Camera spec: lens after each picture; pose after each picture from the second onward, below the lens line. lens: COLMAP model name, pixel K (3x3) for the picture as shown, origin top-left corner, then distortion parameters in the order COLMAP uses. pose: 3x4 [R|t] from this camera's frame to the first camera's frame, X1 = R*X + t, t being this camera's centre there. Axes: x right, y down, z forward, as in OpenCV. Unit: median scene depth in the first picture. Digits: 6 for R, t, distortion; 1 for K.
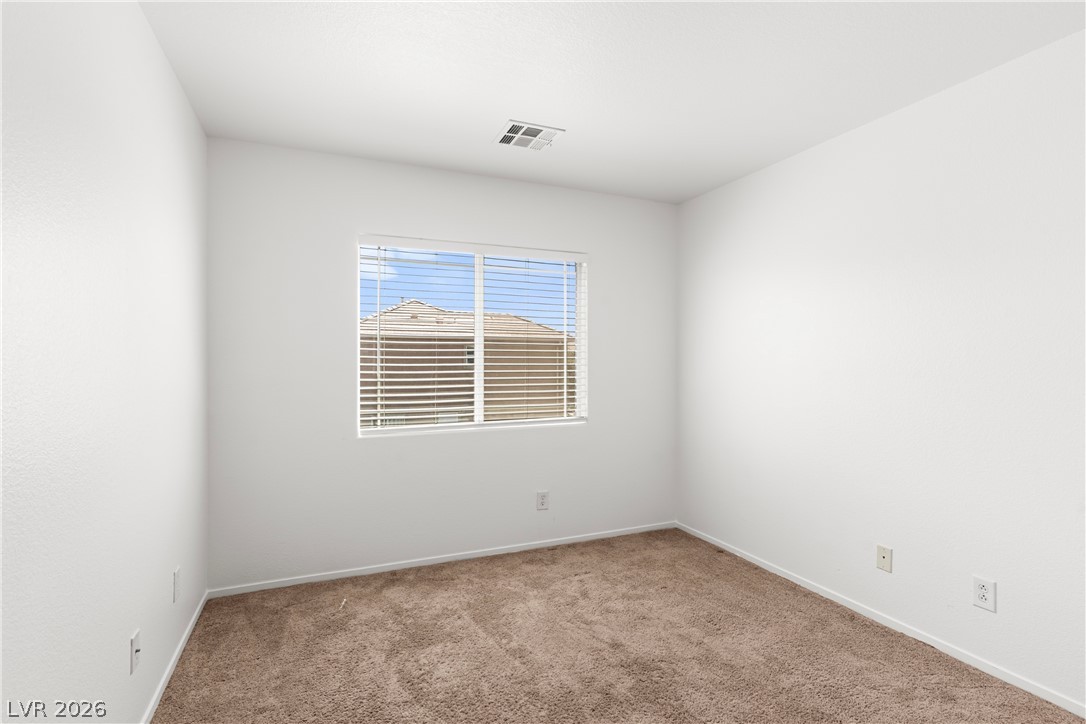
lens RADIAL K [[514.8, 0, 547.9], [0, 514.8, 361.9], [0, 0, 1]] dist [0.003389, -0.000642]
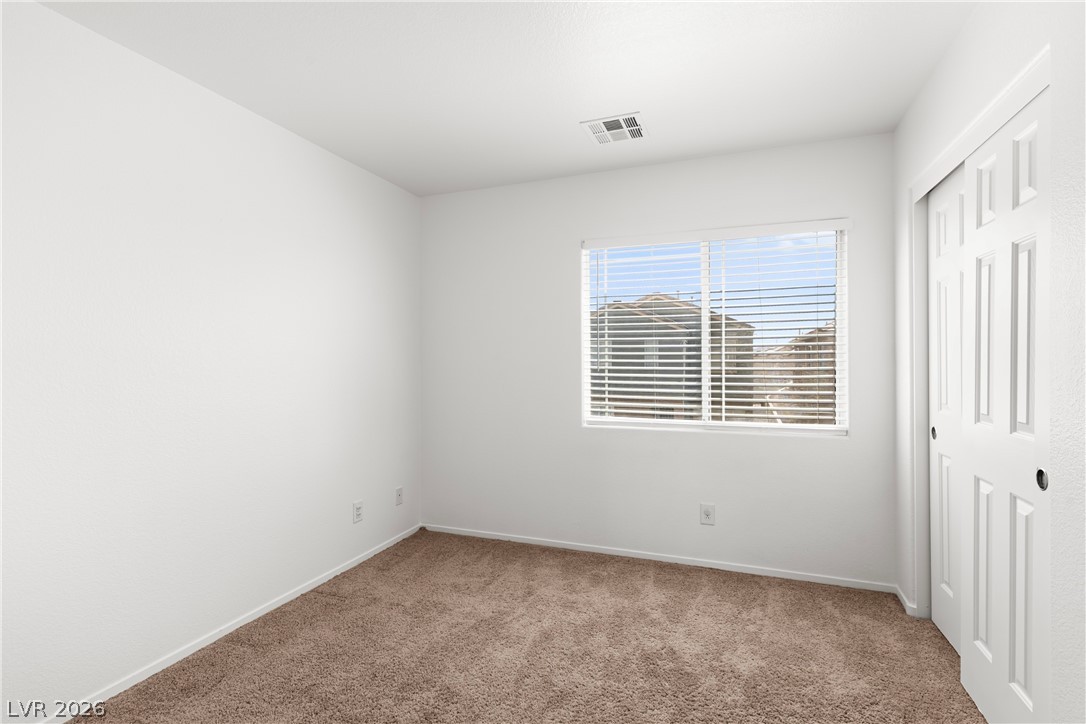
lens RADIAL K [[514.8, 0, 538.0], [0, 514.8, 360.0], [0, 0, 1]] dist [0.003389, -0.000642]
pose [[0.723641, 0.003497, -0.690168, 0.490766], [0.000768, 0.999982, 0.005871, -0.002933], [0.690177, -0.004779, 0.723625, 0.197871]]
